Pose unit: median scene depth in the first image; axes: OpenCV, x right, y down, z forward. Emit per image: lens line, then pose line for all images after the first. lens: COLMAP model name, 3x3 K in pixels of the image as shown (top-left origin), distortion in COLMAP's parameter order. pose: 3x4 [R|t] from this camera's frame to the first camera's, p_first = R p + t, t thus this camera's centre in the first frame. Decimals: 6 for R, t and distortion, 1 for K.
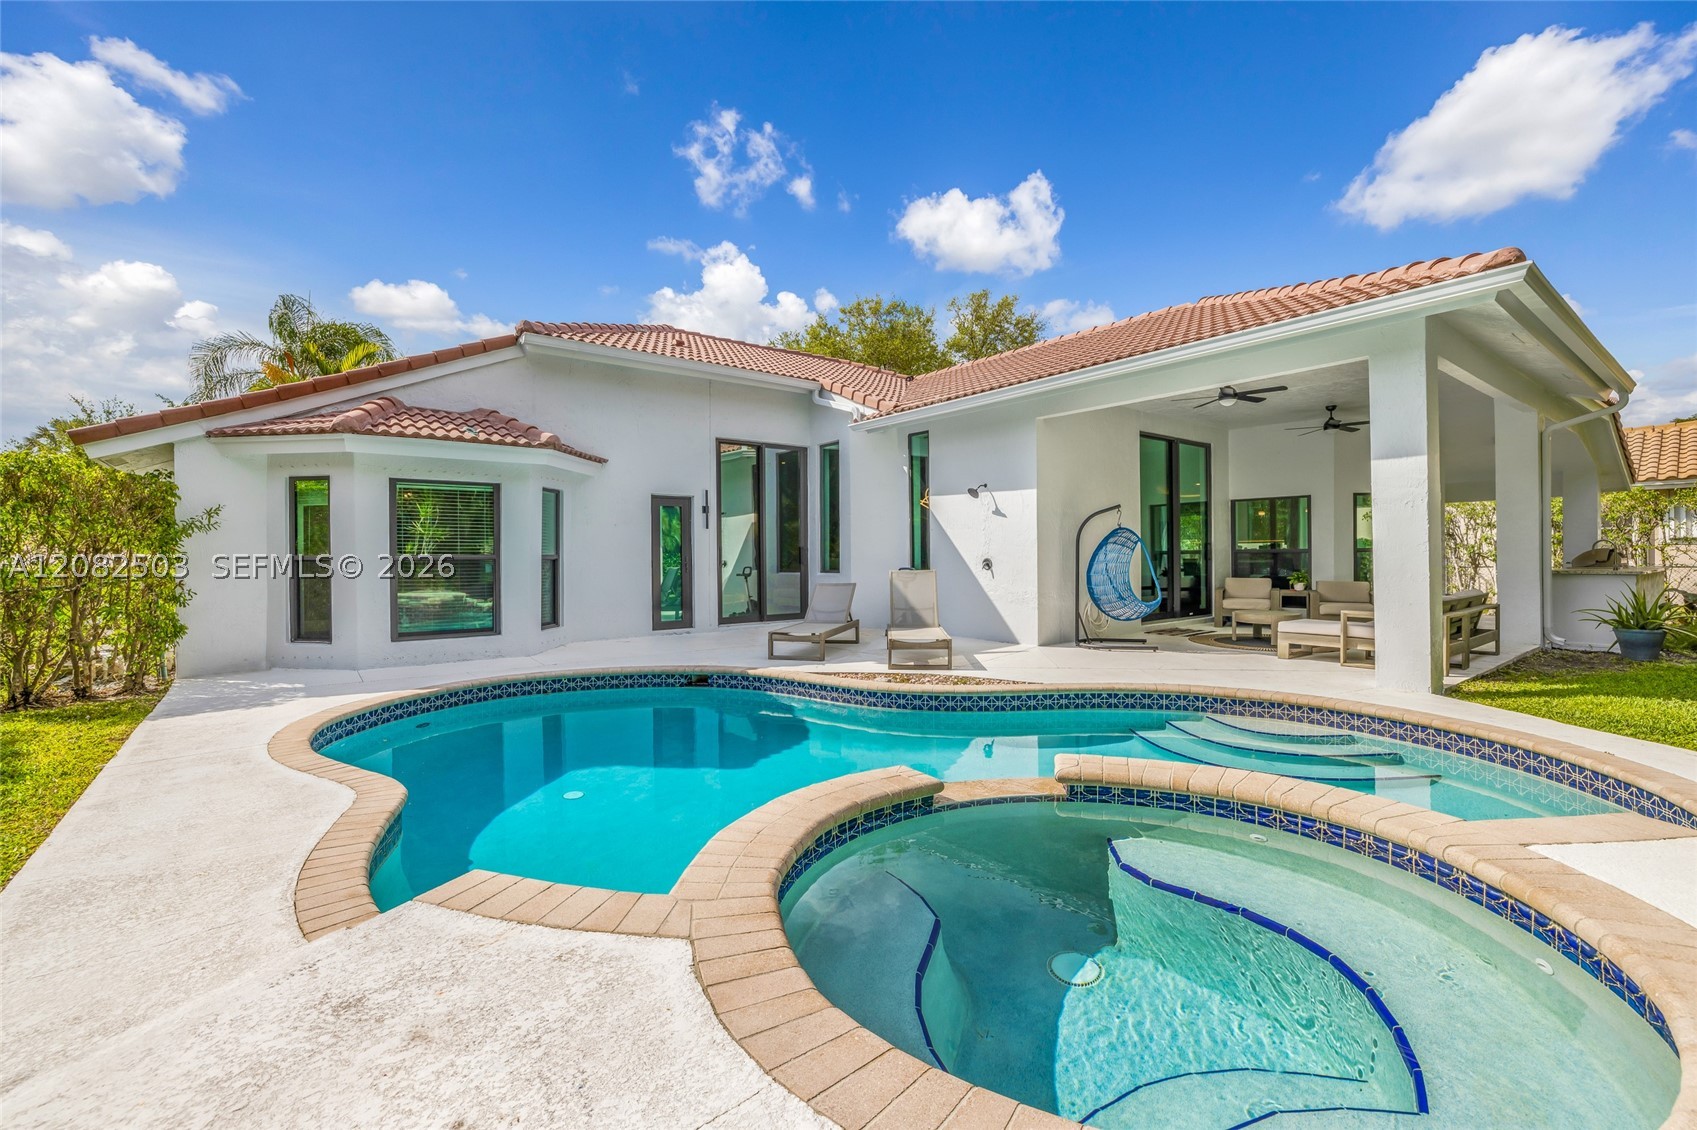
lens RADIAL K [[747.9, 0, 850.4], [0, 747.9, 562.6], [0, 0, 1]] dist [-0.029486, -0.000040]
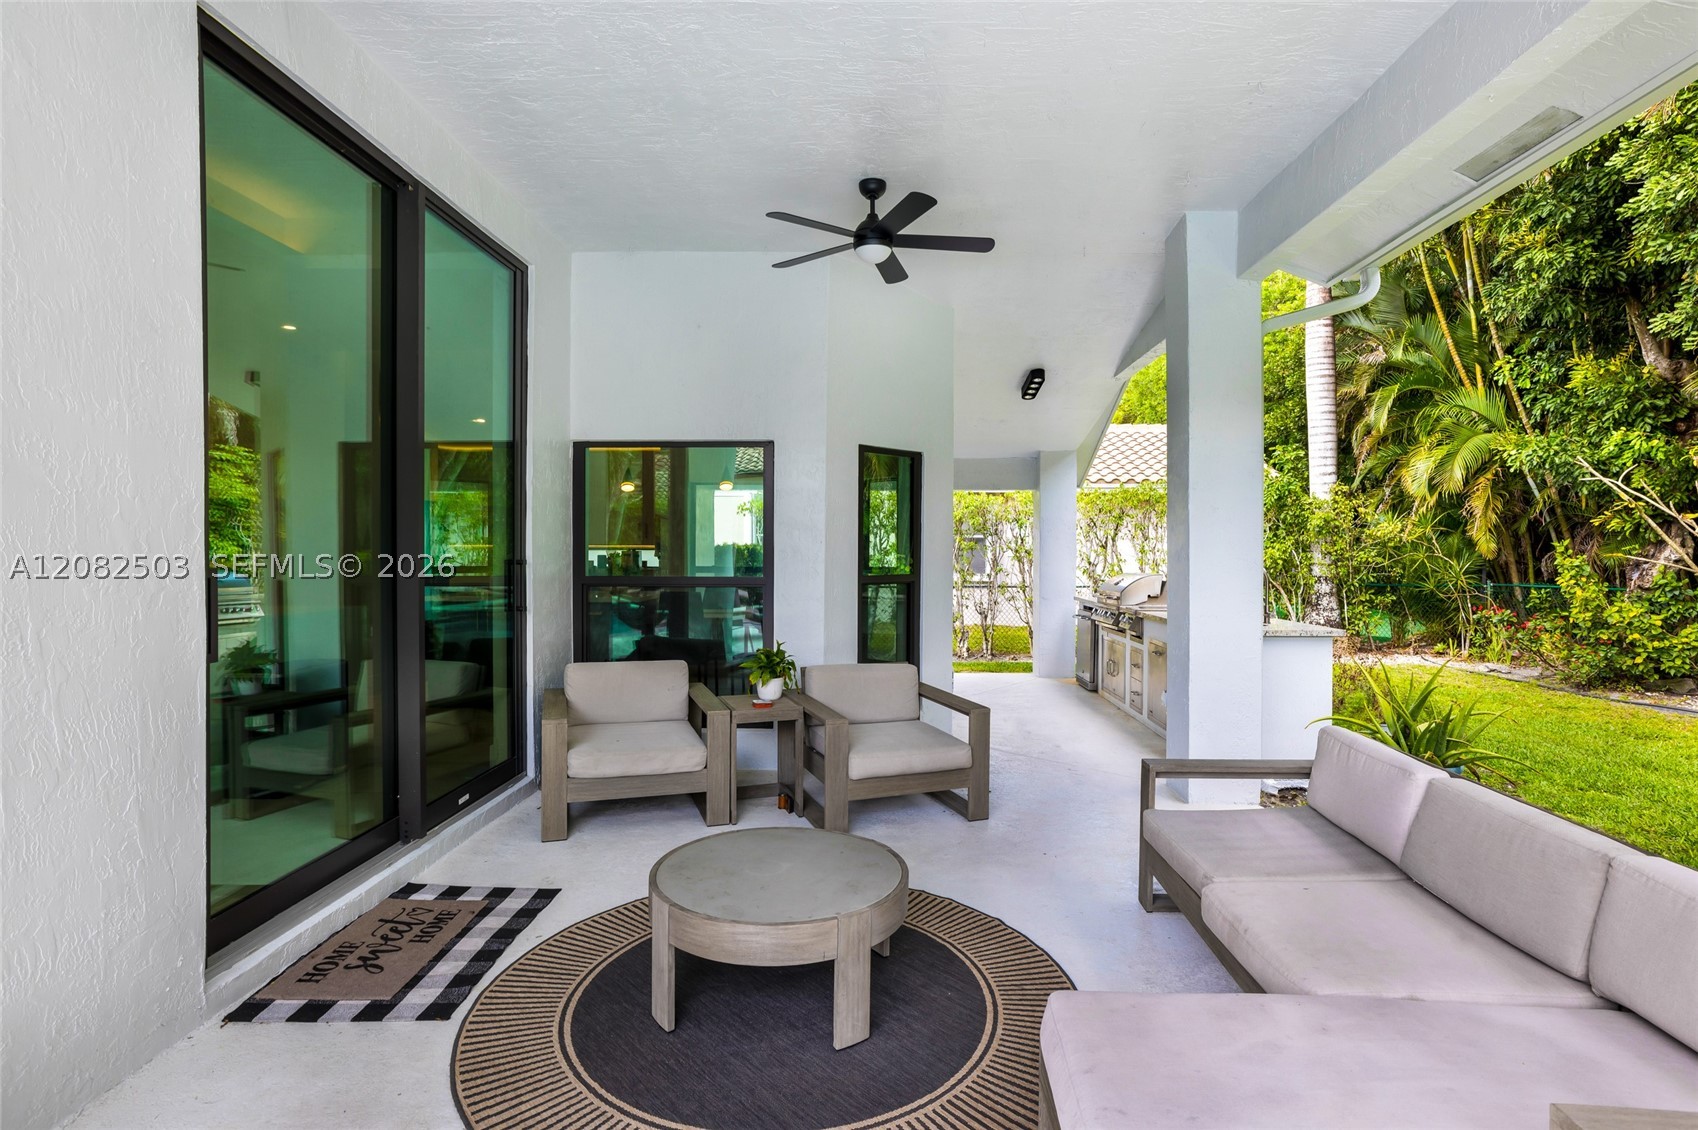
lens RADIAL K [[784.3, 0, 854.7], [0, 784.3, 562.2], [0, 0, 1]] dist [0.000189, 0.000013]
pose [[0.643992, 0.007336, 0.764997, 0.311814], [-0.009381, 0.999955, -0.001692, -0.025327], [-0.764975, -0.006087, 0.644031, 0.660089]]
